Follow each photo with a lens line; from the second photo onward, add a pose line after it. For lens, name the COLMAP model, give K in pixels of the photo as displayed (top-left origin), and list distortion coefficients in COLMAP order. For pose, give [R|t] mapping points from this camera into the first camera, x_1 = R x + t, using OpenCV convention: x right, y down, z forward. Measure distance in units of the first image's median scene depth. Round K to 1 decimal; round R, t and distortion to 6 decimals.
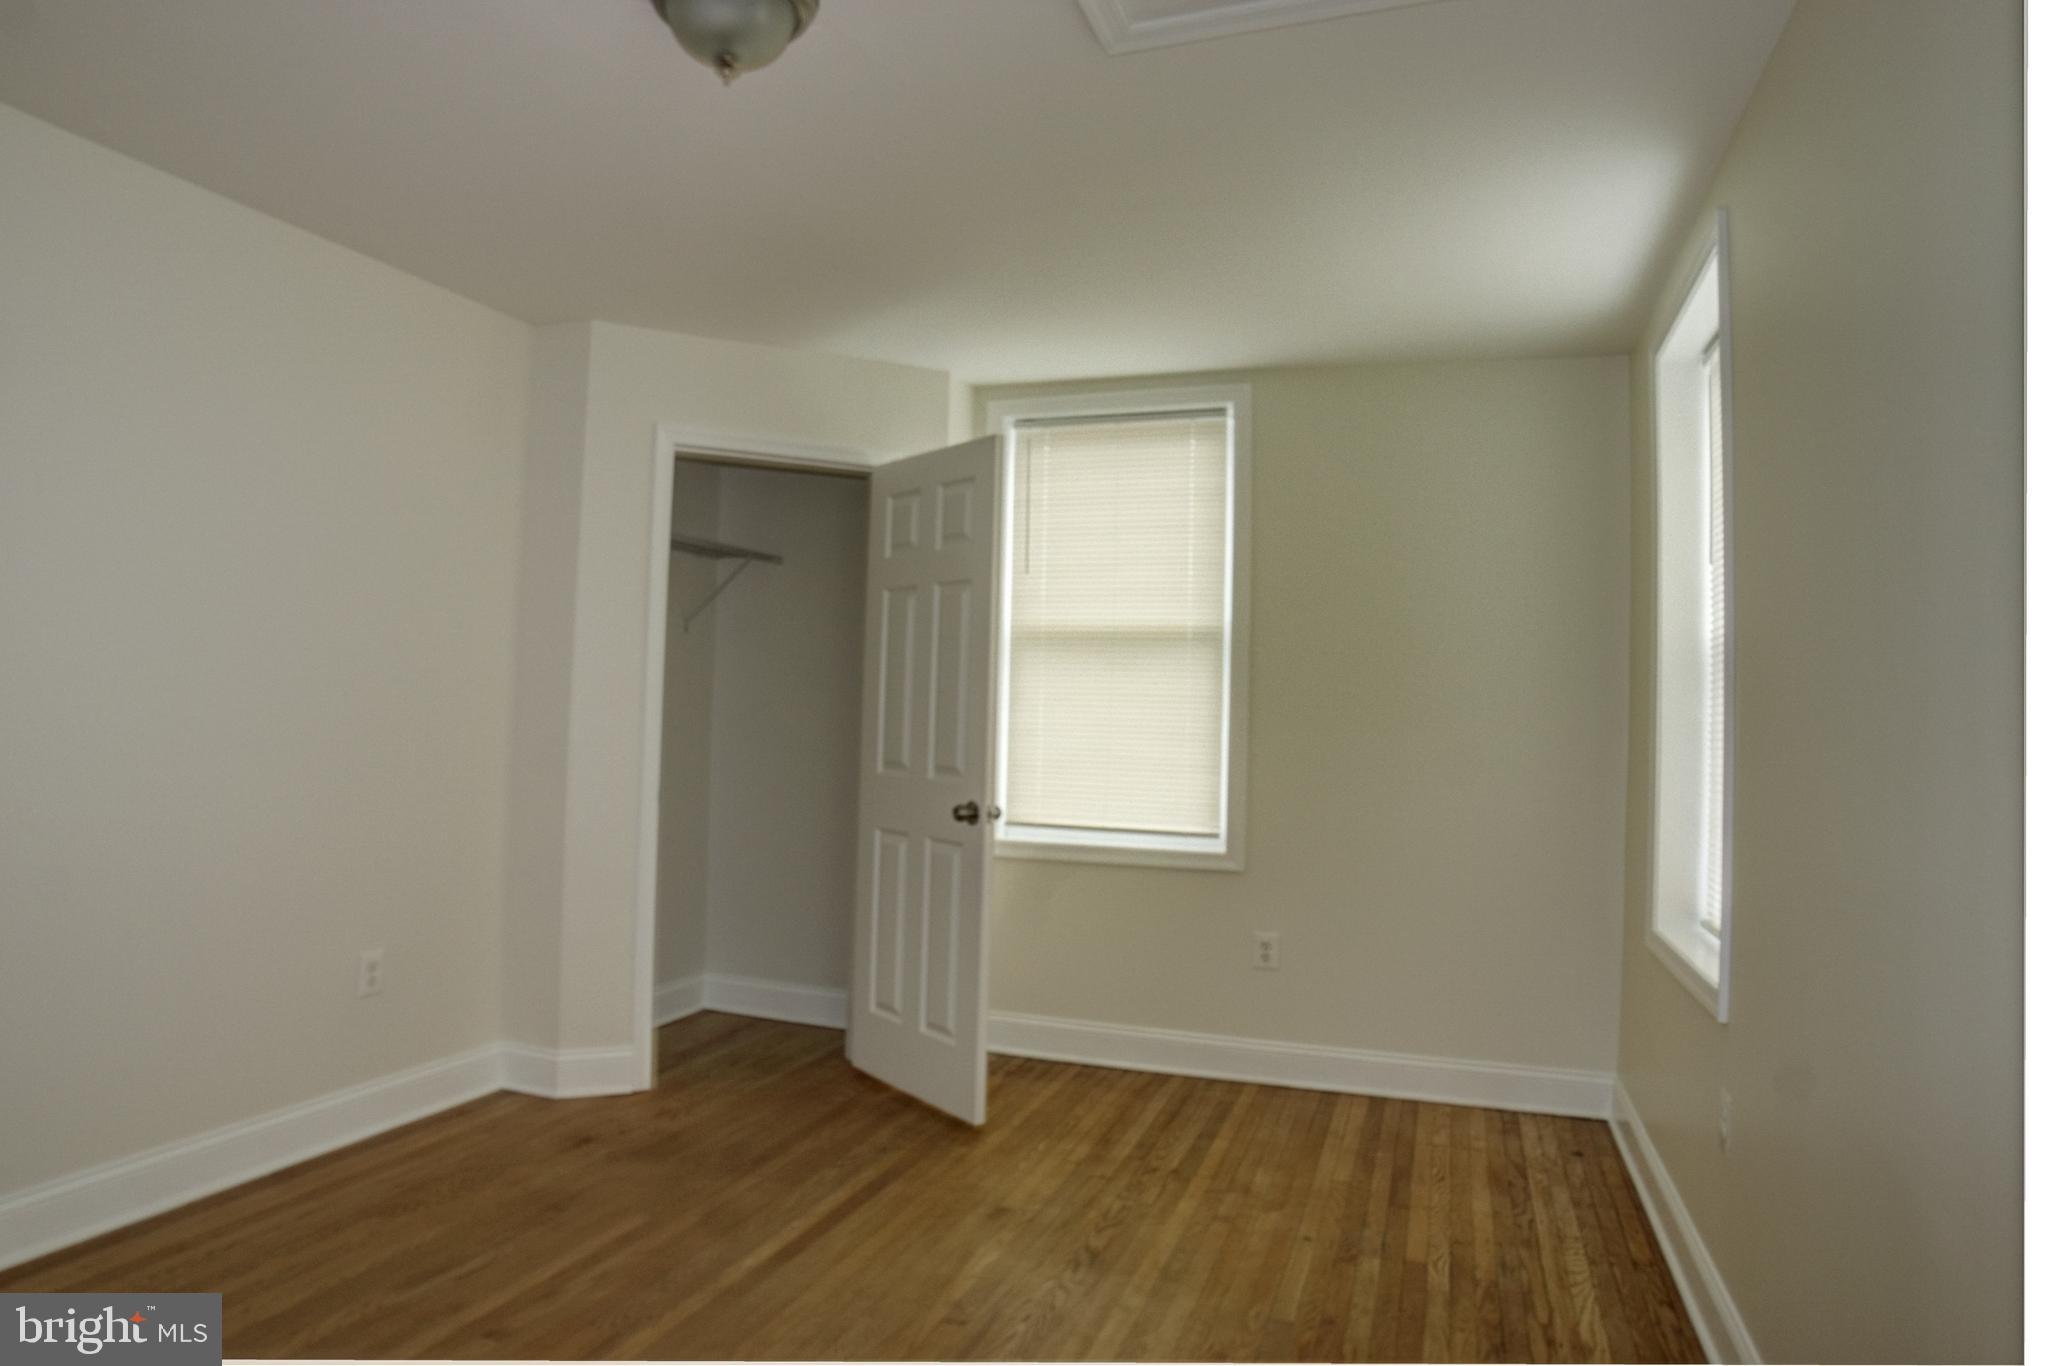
lens RADIAL K [[1277.9, 0, 1008.5], [0, 1277.9, 672.7], [0, 0, 1]] dist [-0.125450, 0.053630]
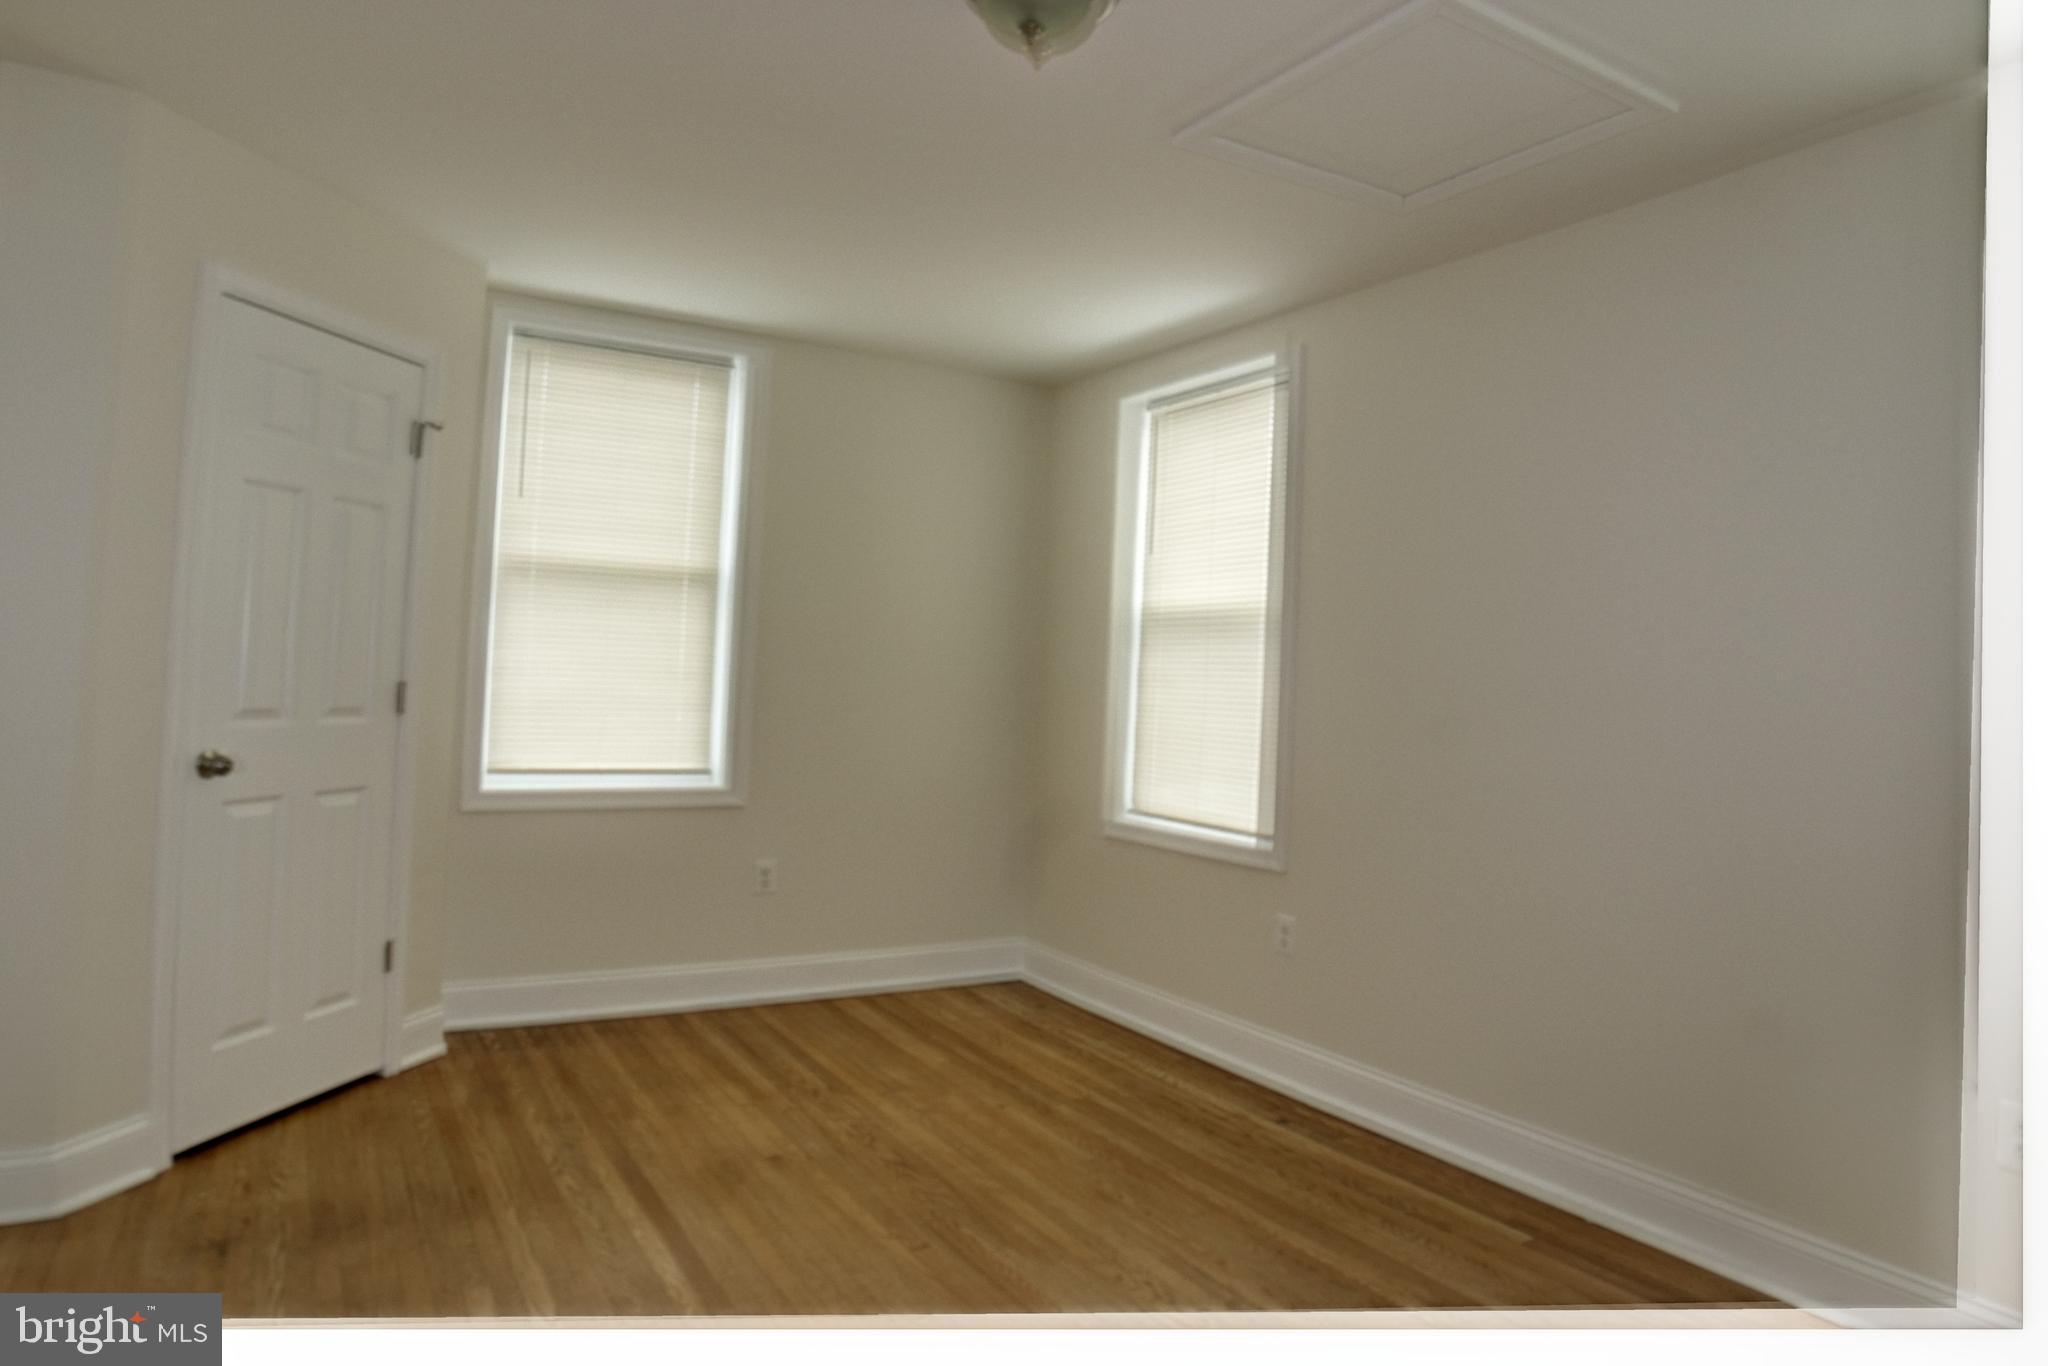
lens RADIAL K [[1259.2, 0, 1027.9], [0, 1259.2, 592.1], [0, 0, 1]] dist [-0.126625, 0.046527]
pose [[0.631226, 0.042625, 0.774427, -0.514817], [-0.045697, 0.998798, -0.017728, -0.012433], [-0.774251, -0.024198, 0.632415, 0.184518]]
